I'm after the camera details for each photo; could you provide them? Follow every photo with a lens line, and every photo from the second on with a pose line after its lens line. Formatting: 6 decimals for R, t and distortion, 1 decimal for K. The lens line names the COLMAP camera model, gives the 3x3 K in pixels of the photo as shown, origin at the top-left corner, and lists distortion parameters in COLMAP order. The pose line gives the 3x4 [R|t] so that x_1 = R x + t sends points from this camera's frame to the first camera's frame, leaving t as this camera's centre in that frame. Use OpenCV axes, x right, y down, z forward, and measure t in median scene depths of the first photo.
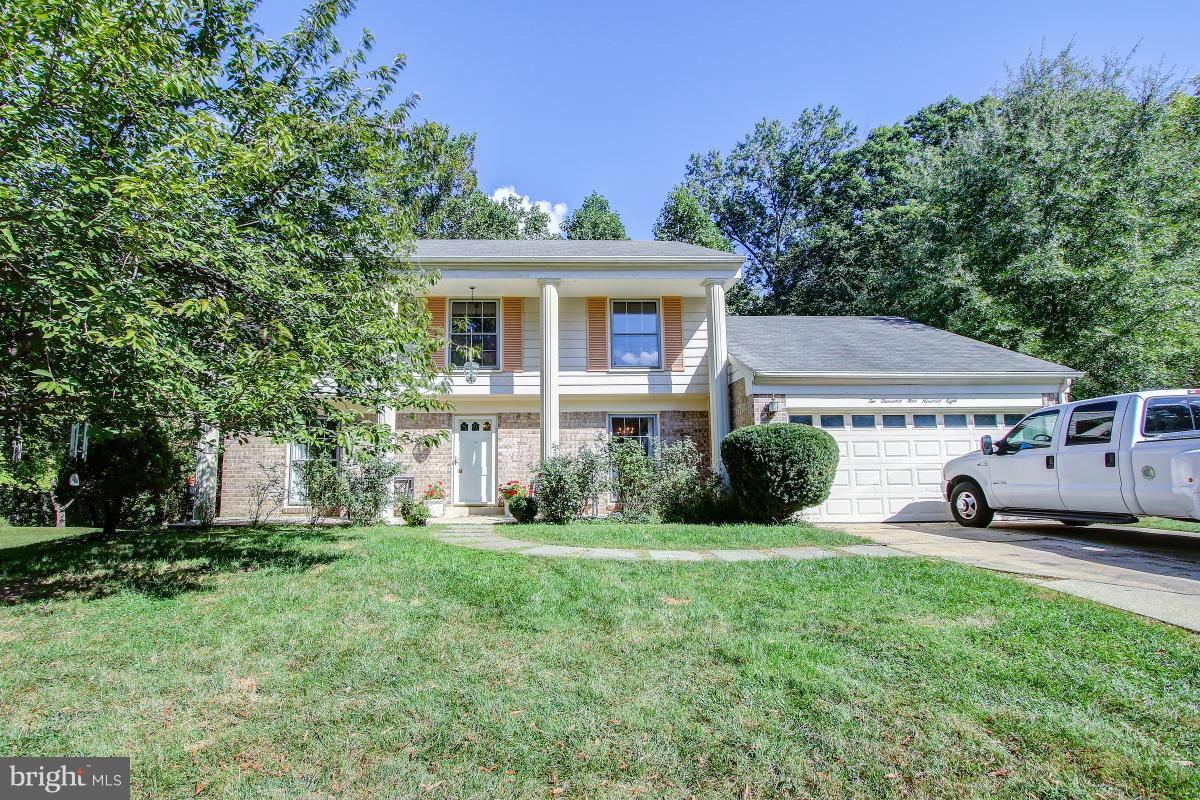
lens RADIAL K [[569.3, 0, 577.6], [0, 569.3, 407.0], [0, 0, 1]] dist [-0.012298, -0.000393]
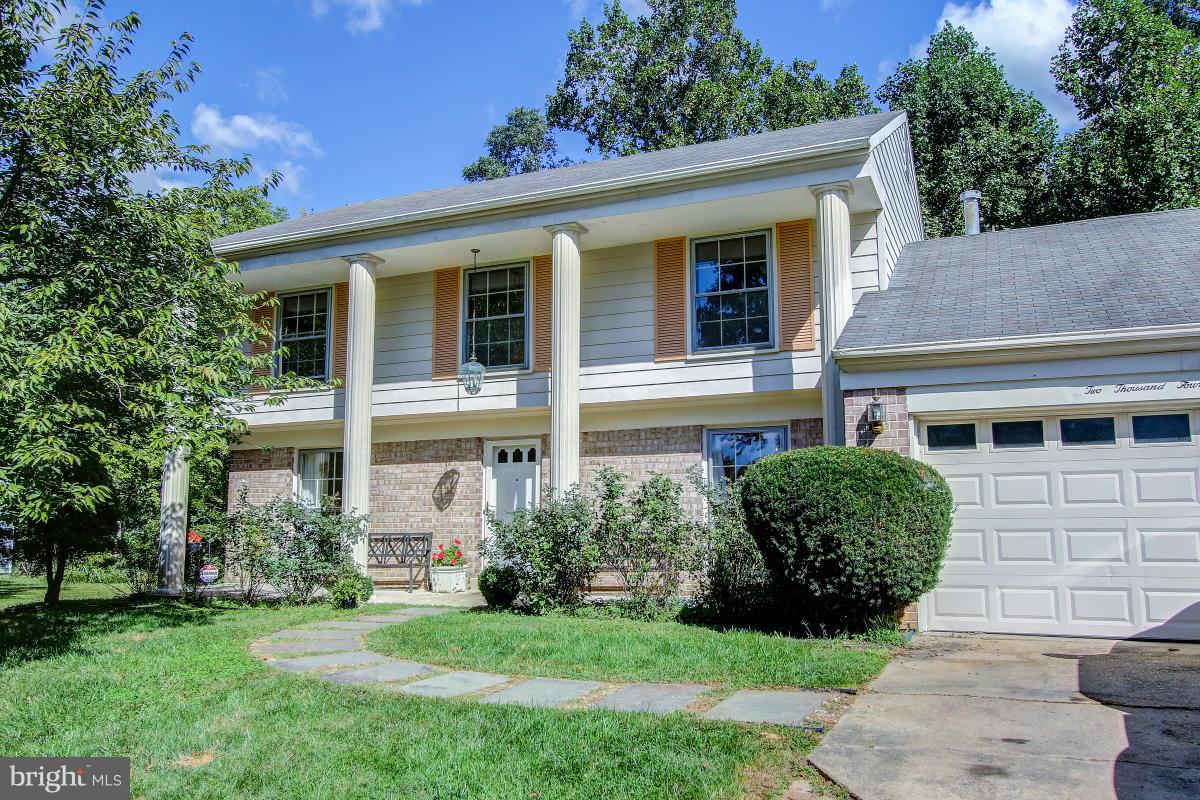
lens RADIAL K [[914.8, 0, 600.0], [0, 914.8, 400.0], [0, 0, 1]] dist [-0.008375, -0.004763]
pose [[0.902918, -0.055129, -0.426263, 0.405645], [0.055515, 0.998391, -0.011530, -0.014183], [0.426213, -0.013254, 0.904526, 0.088254]]
